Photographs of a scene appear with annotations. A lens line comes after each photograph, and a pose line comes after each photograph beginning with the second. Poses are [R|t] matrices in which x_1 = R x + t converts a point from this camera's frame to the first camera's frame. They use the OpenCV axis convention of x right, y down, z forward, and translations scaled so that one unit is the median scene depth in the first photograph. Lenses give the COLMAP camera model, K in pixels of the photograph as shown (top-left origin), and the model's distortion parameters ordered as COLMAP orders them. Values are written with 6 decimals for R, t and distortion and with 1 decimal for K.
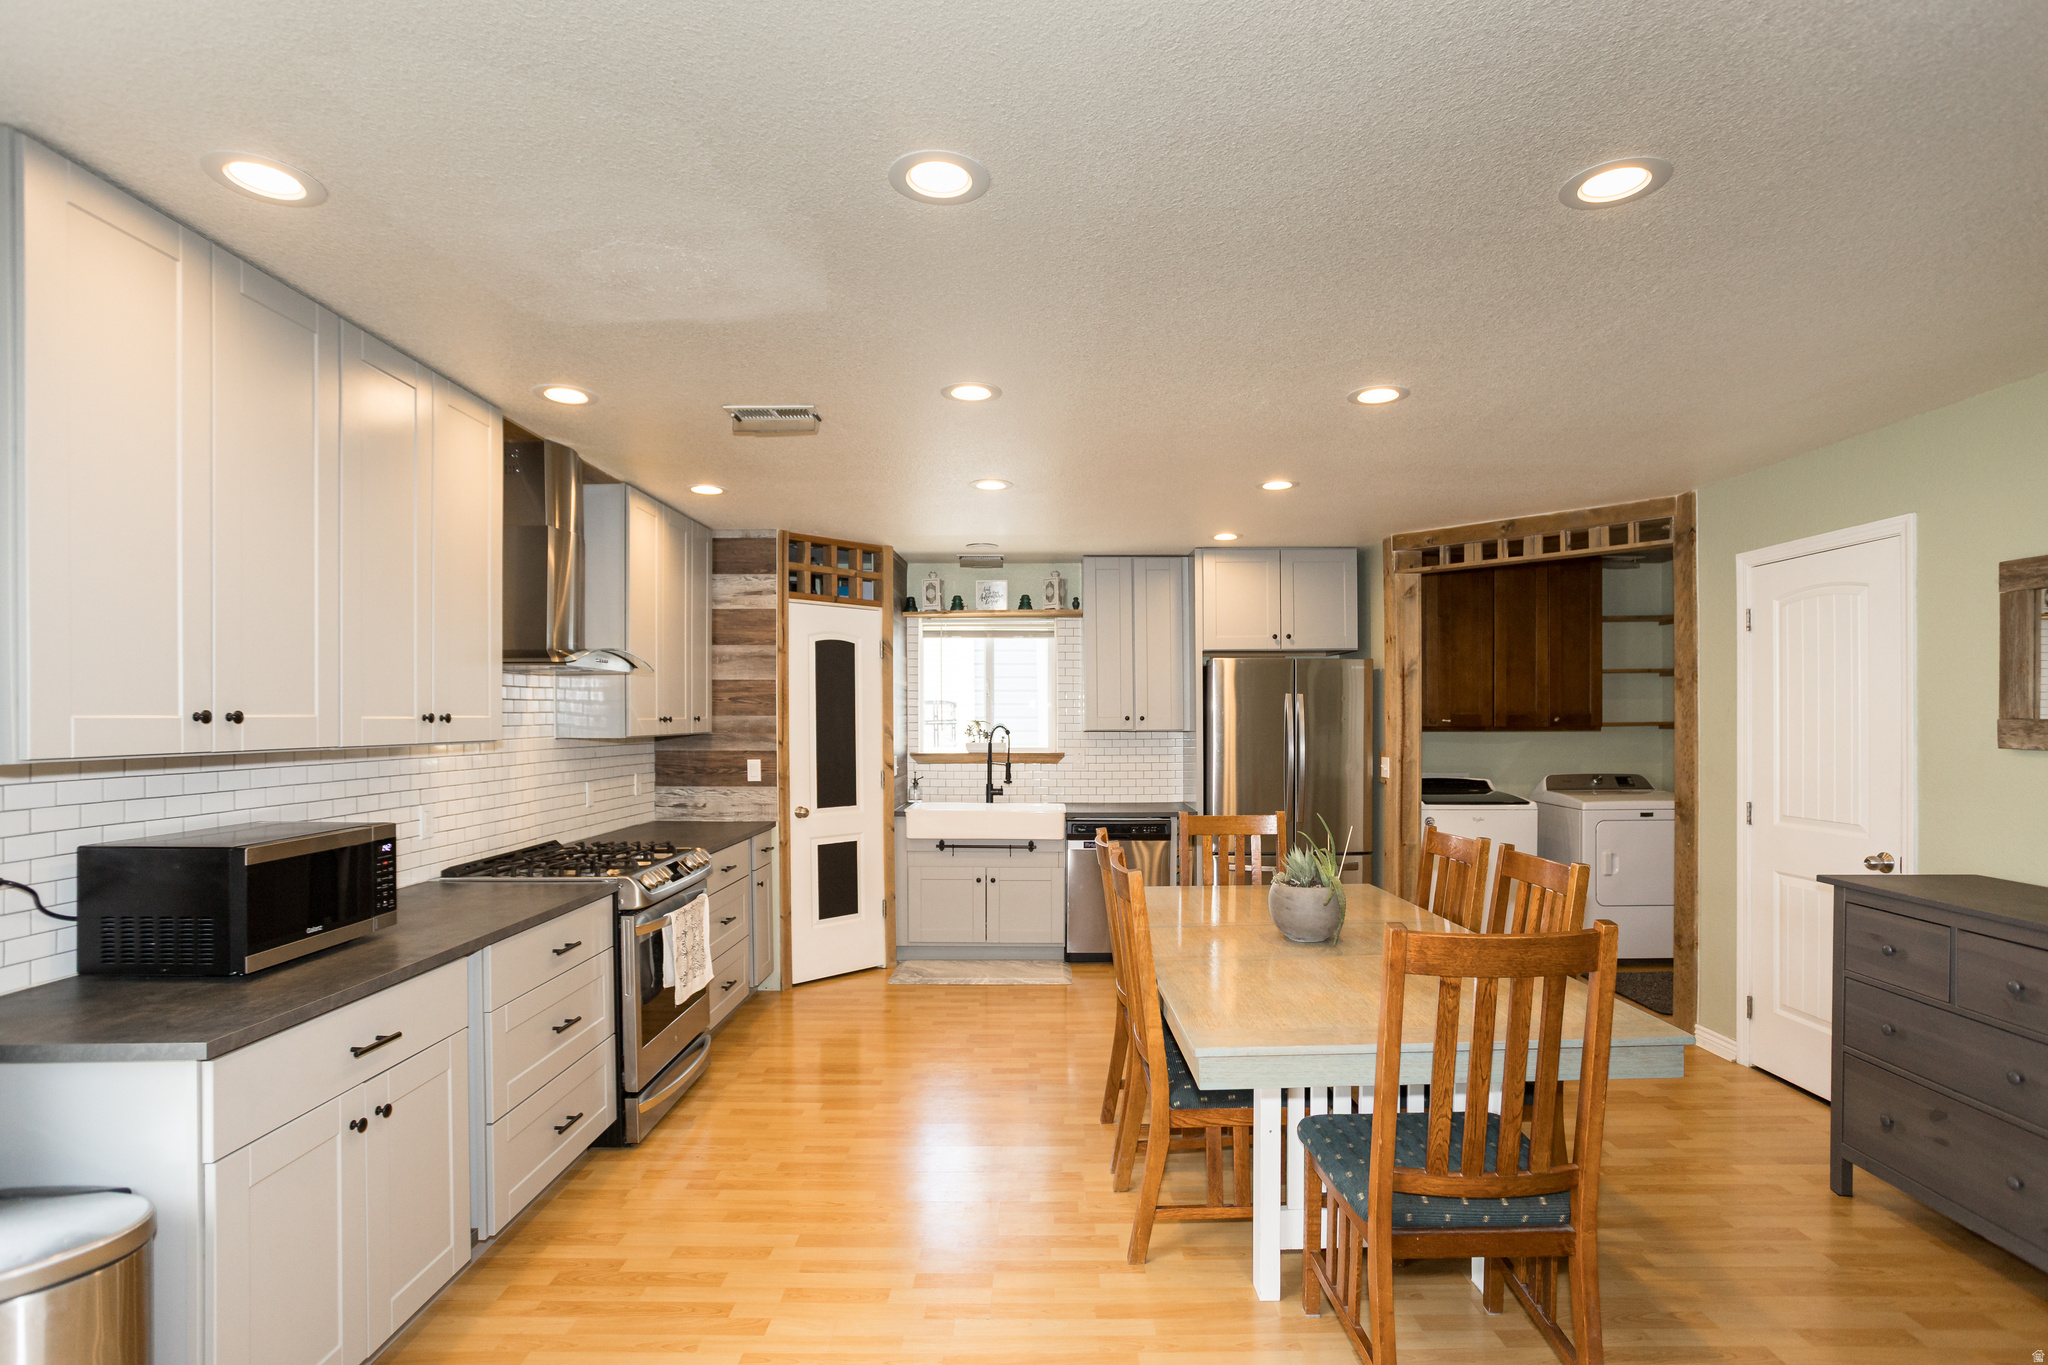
lens RADIAL K [[993.7, 0, 1024.1], [0, 993.7, 720.6], [0, 0, 1]] dist [-0.059706, 0.030150]
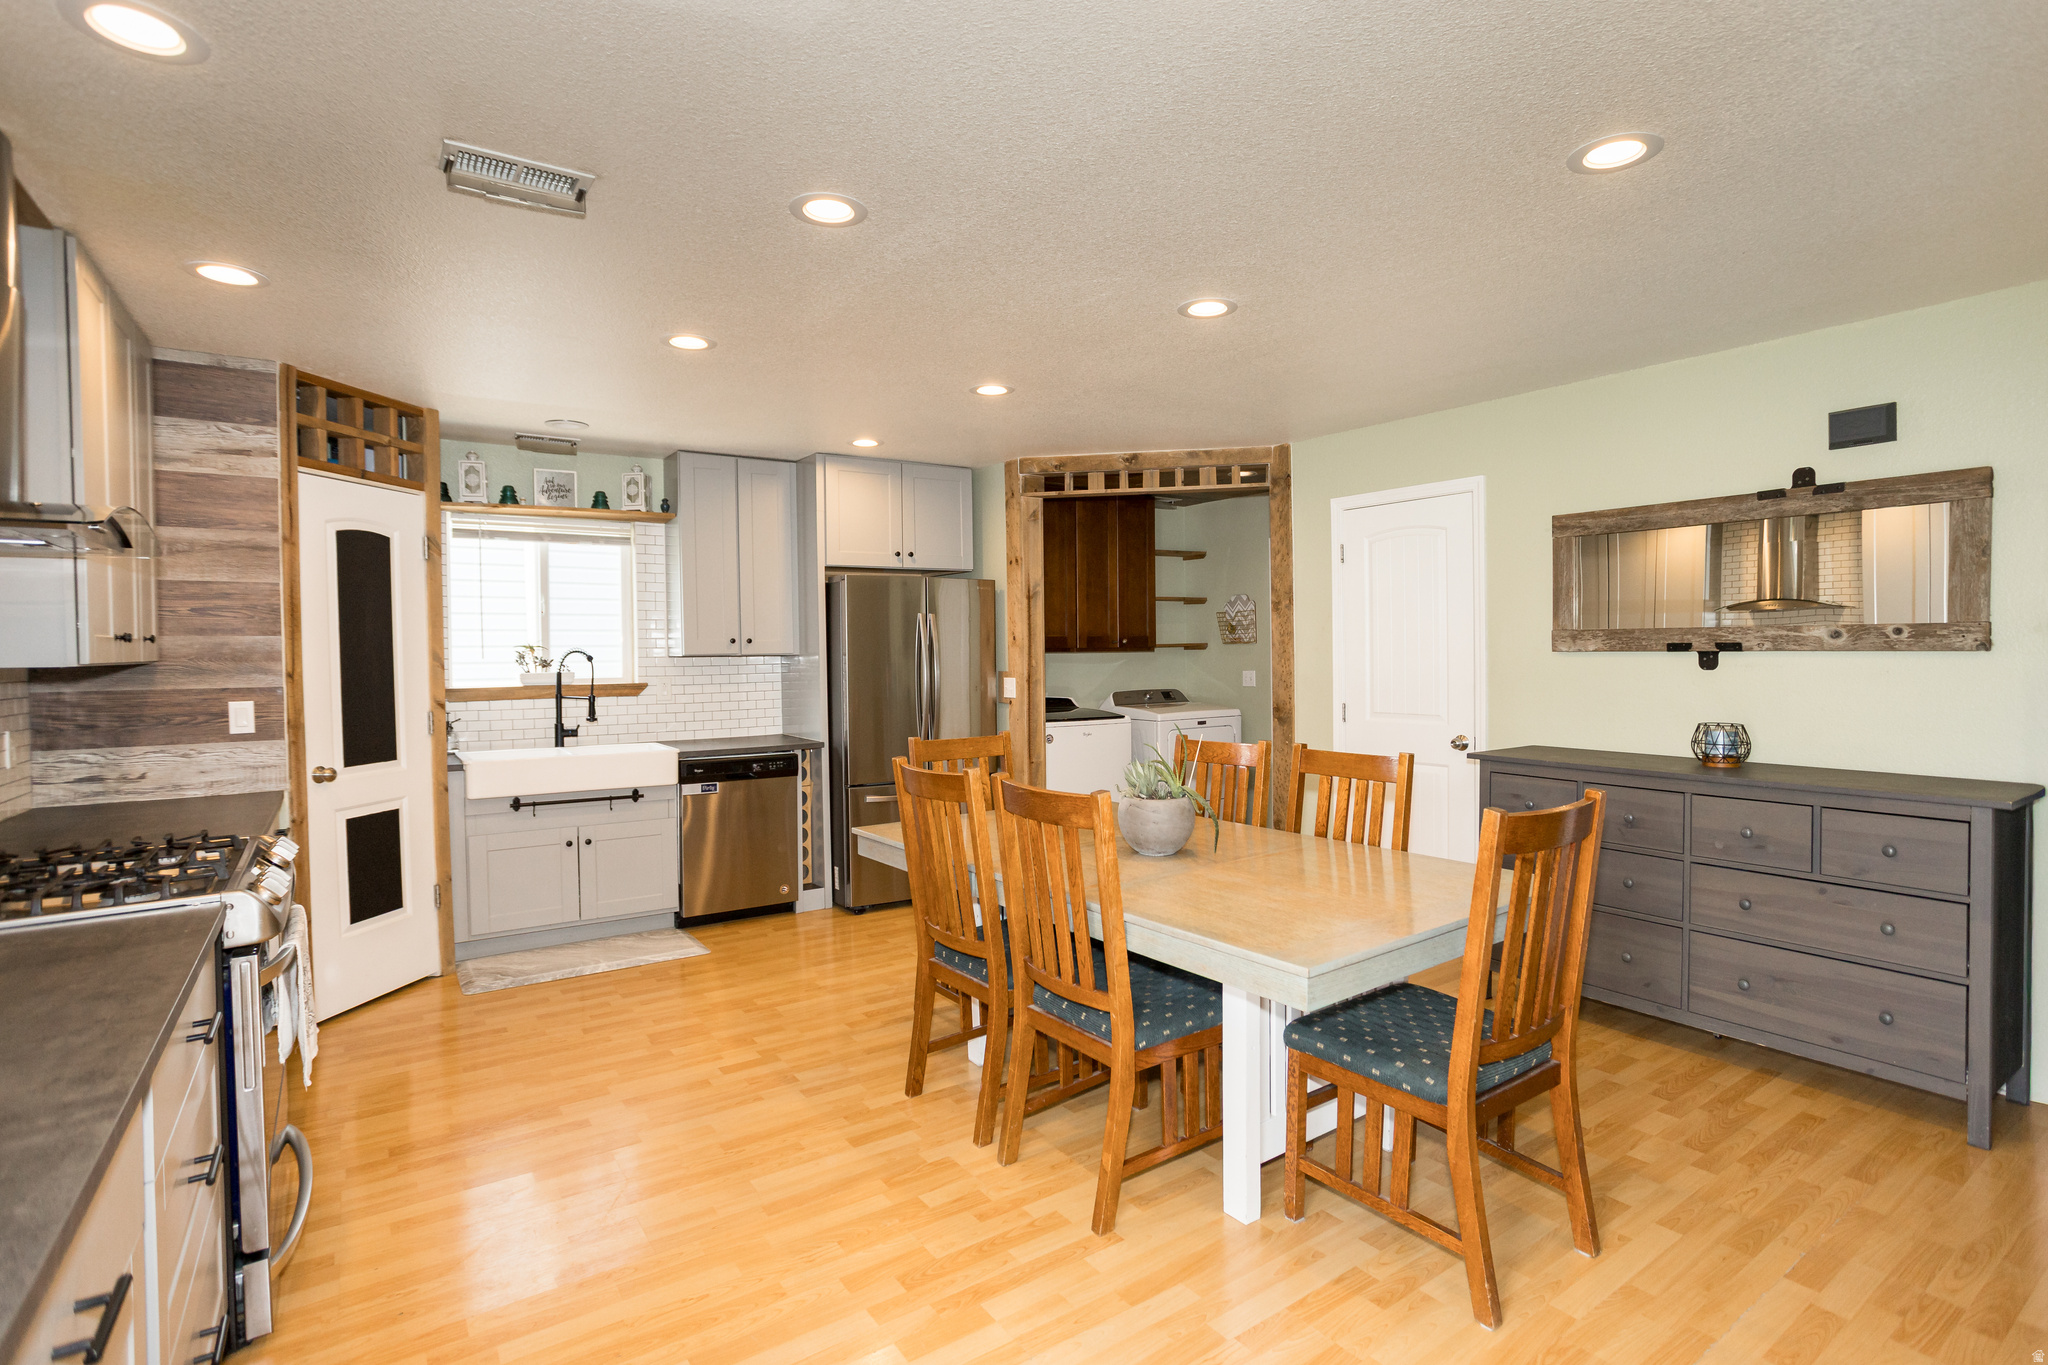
lens RADIAL K [[1017.7, 0, 1036.7], [0, 1017.7, 669.6], [0, 0, 1]] dist [-0.047961, 0.032705]
pose [[0.817075, -0.018356, 0.576239, -0.216494], [0.010448, 0.999800, 0.017034, 0.011636], [-0.576436, -0.007898, 0.817104, 0.131273]]
